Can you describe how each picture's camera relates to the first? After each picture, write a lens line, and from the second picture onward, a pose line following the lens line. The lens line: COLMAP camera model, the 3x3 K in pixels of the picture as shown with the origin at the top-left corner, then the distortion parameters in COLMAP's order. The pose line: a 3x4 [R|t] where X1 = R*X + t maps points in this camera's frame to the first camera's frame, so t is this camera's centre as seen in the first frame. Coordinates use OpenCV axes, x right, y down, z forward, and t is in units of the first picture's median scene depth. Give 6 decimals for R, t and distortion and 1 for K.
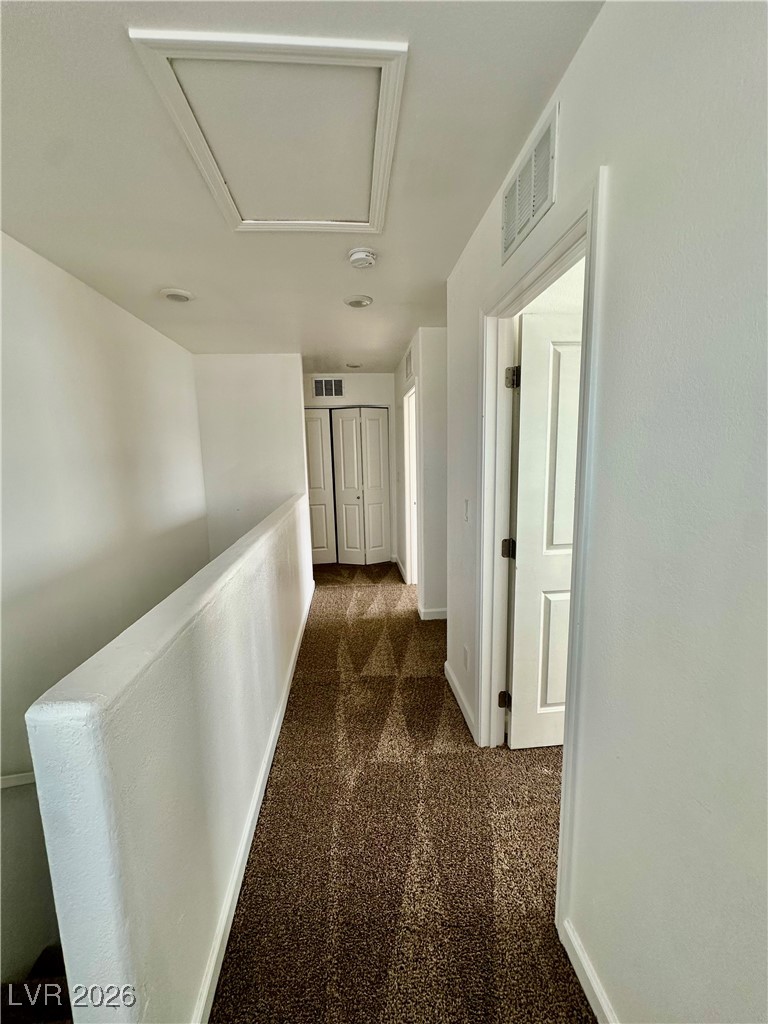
lens RADIAL K [[406.8, 0, 383.6], [0, 406.8, 511.3], [0, 0, 1]] dist [-0.004894, 0.000162]
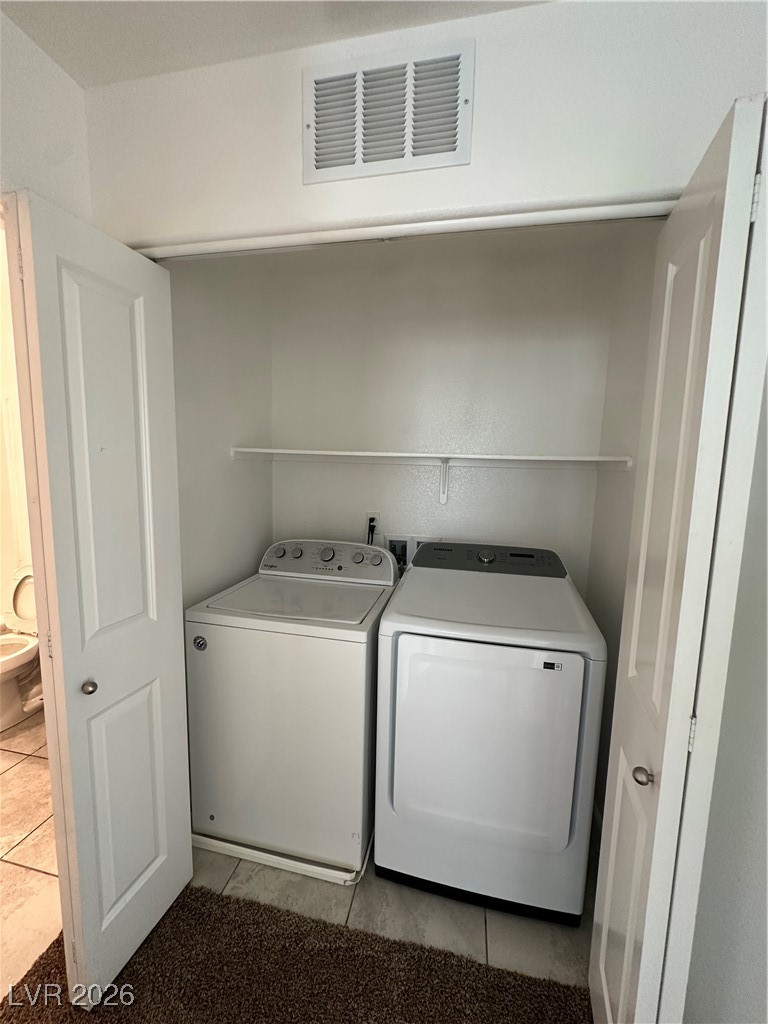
lens RADIAL K [[406.8, 0, 386.6], [0, 406.8, 510.6], [0, 0, 1]] dist [-0.004894, 0.000162]
pose [[0.956197, 0.078521, -0.281995, -0.069201], [-0.085523, 0.996257, -0.012590, -0.124690], [0.279951, 0.036155, 0.959333, 0.834189]]
